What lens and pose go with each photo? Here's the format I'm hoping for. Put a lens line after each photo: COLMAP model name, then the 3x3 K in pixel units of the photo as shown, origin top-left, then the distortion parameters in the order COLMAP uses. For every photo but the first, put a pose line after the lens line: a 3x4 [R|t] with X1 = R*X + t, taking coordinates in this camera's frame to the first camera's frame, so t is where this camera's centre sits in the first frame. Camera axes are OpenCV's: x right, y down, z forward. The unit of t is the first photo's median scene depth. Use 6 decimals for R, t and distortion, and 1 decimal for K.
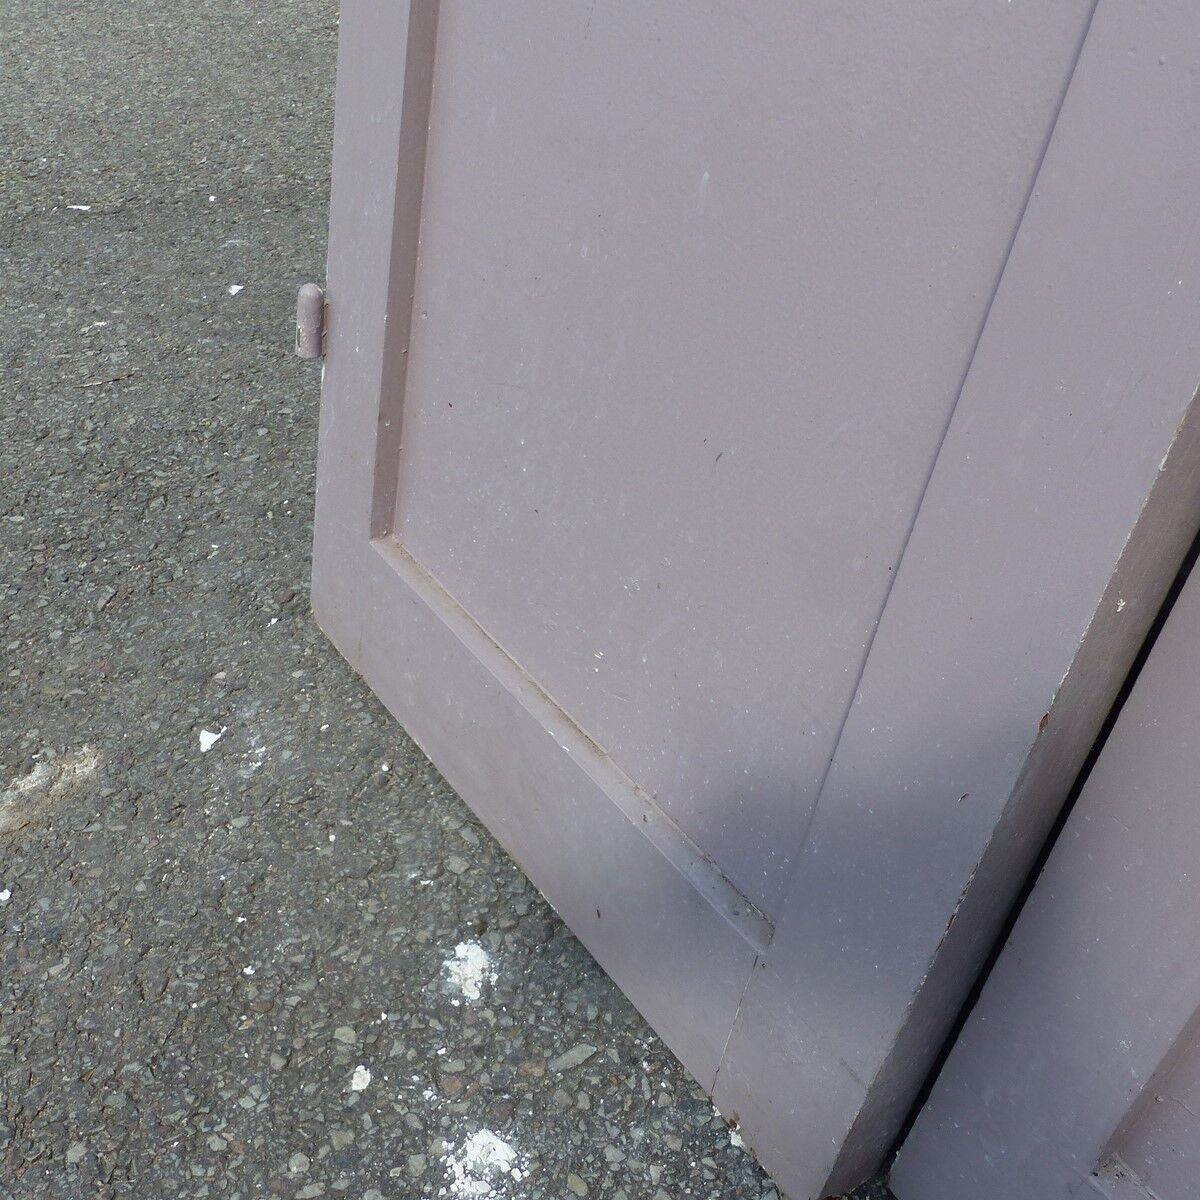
lens RADIAL K [[1217.5, 0, 597.3], [0, 1217.5, 601.1], [0, 0, 1]] dist [-0.018411, 0.000000]
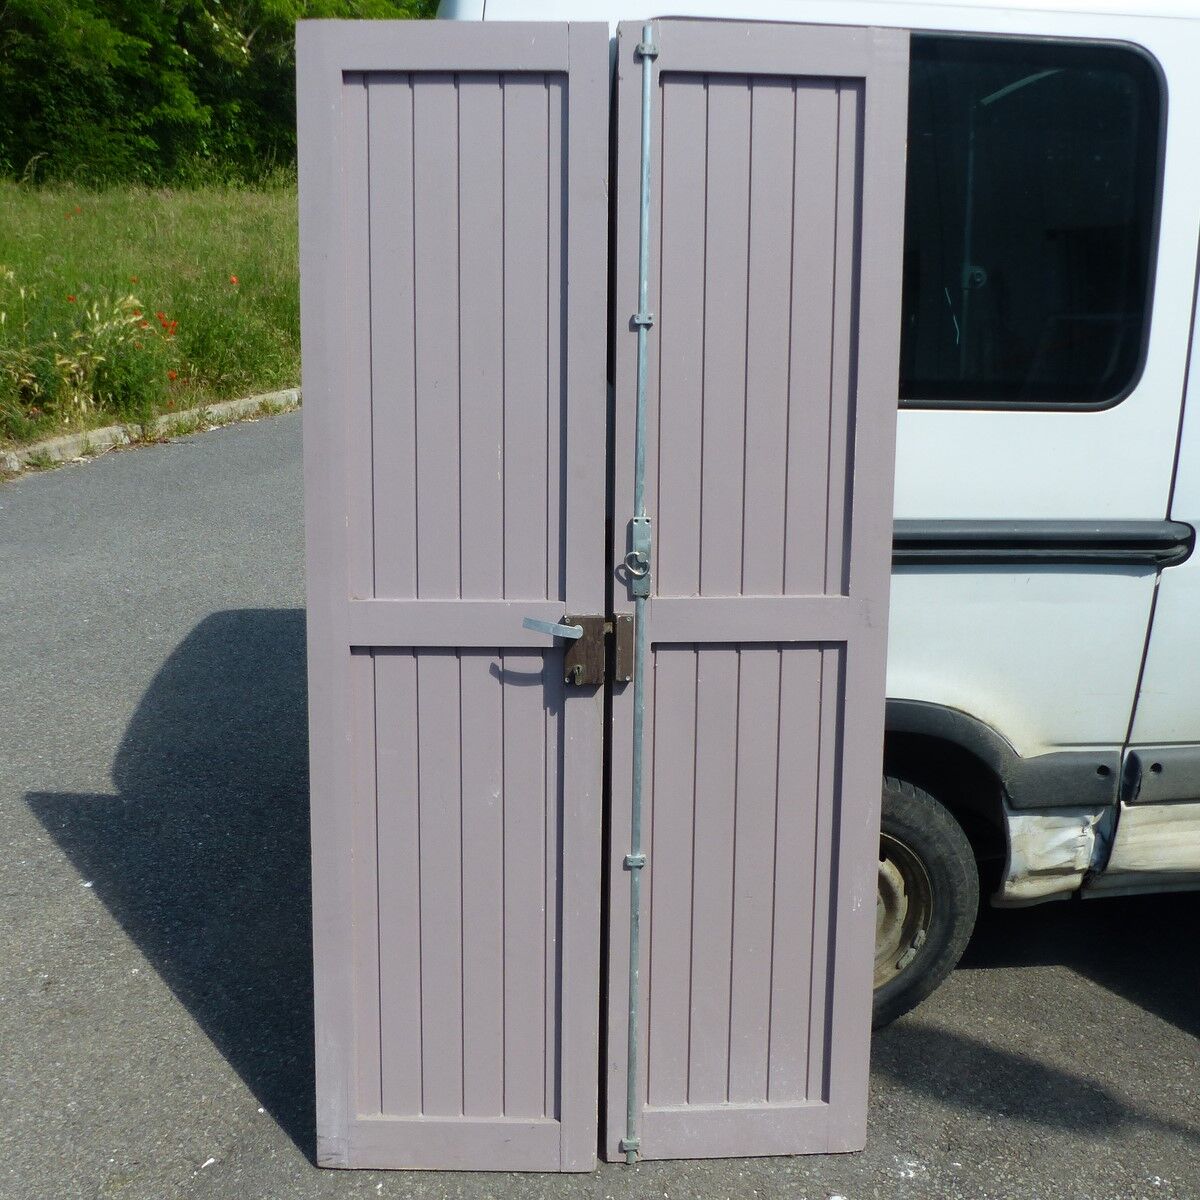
lens RADIAL K [[1217.5, 0, 599.5], [0, 1217.5, 595.9], [0, 0, 1]] dist [-0.018411, 0.000000]
pose [[0.524368, -0.248830, 0.814323, -2.385163], [0.527034, 0.845988, -0.080868, -1.044915], [-0.668785, 0.471580, 0.574751, -1.142288]]
